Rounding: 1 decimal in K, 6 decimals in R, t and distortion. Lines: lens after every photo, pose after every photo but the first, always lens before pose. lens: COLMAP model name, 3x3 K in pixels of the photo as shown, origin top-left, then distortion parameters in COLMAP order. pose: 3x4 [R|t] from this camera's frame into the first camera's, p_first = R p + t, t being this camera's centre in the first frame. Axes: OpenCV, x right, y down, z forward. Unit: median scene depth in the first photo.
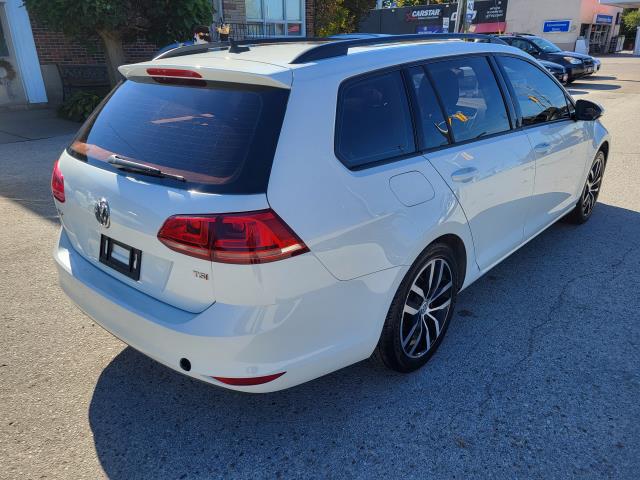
lens RADIAL K [[494.3, 0, 320.0], [0, 494.3, 240.0], [0, 0, 1]] dist [0.036223, -0.001328]
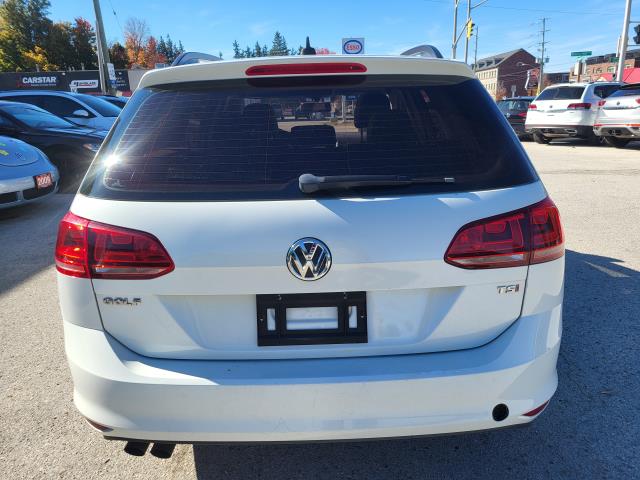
lens RADIAL K [[494.3, 0, 320.0], [0, 494.3, 240.0], [0, 0, 1]] dist [0.036223, -0.001328]
pose [[0.692654, -0.142391, 0.707075, -0.920798], [0.247154, 0.967825, -0.047213, -0.042206], [-0.677603, 0.207458, 0.705560, 0.548383]]
